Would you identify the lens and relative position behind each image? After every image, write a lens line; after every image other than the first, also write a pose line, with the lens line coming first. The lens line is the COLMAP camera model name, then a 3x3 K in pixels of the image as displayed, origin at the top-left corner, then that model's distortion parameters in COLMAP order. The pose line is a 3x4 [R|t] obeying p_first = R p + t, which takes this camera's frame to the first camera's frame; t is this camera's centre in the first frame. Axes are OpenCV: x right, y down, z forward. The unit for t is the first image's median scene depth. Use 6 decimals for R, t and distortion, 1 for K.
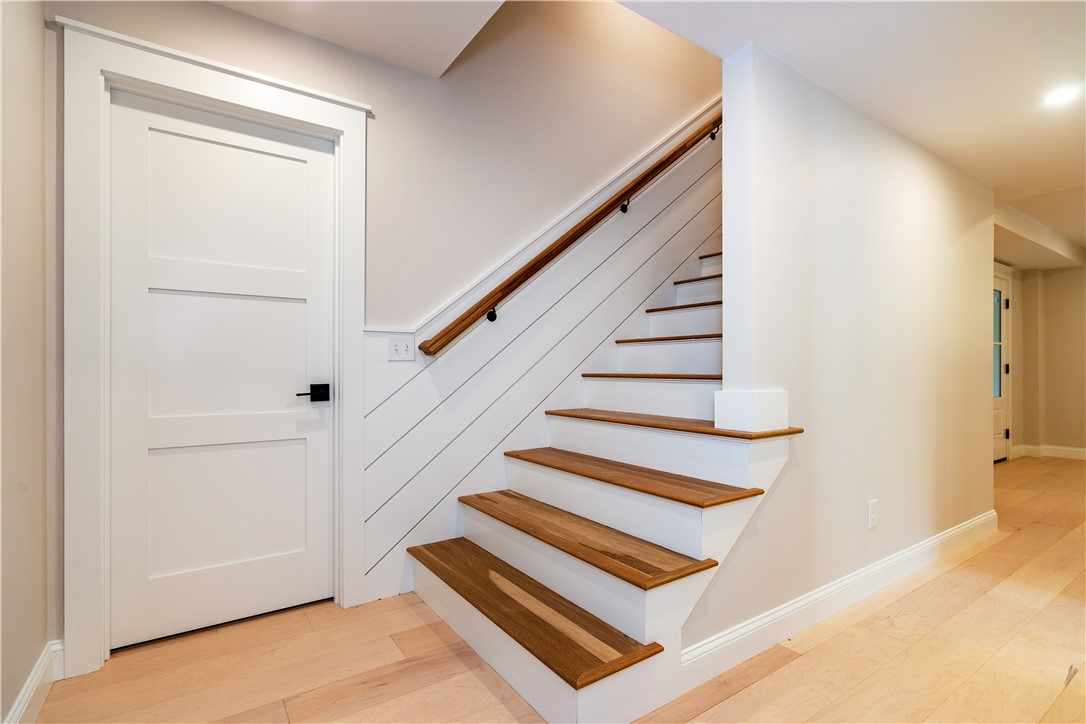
lens RADIAL K [[494.9, 0, 542.2], [0, 494.9, 360.8], [0, 0, 1]] dist [-0.005341, 0.002063]
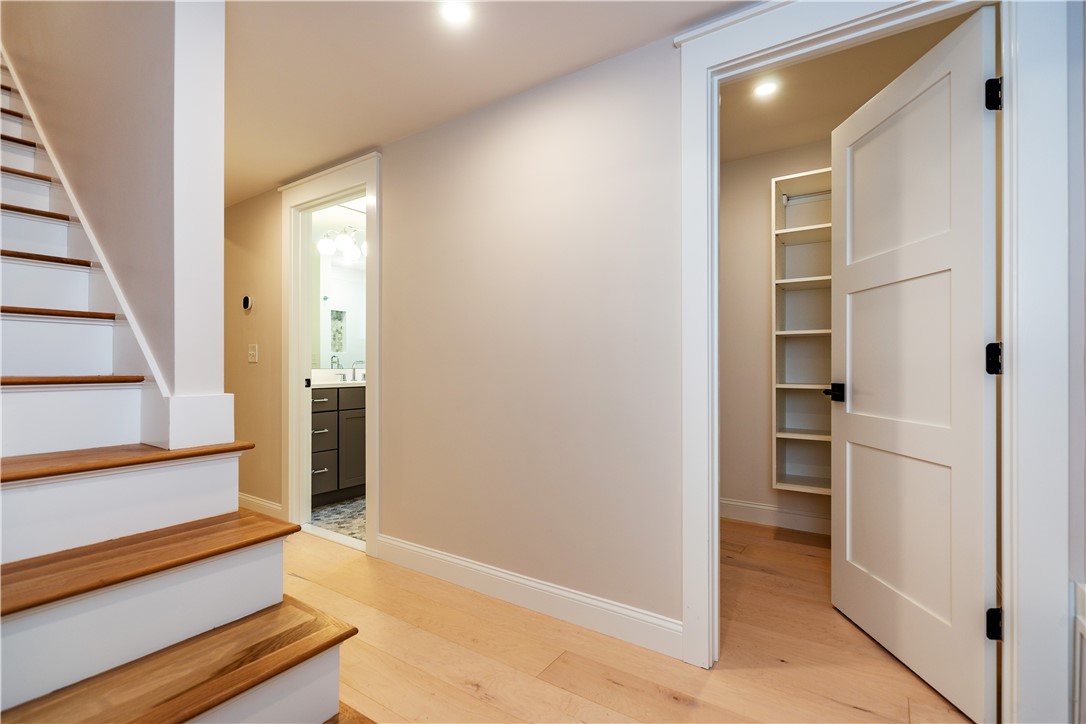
lens RADIAL K [[494.9, 0, 544.2], [0, 494.9, 368.0], [0, 0, 1]] dist [-0.005341, 0.002063]
pose [[-0.344166, 0.013163, 0.938816, -0.550374], [0.002416, 0.999911, -0.013134, 0.033901], [-0.938906, -0.002252, -0.344167, 0.824931]]
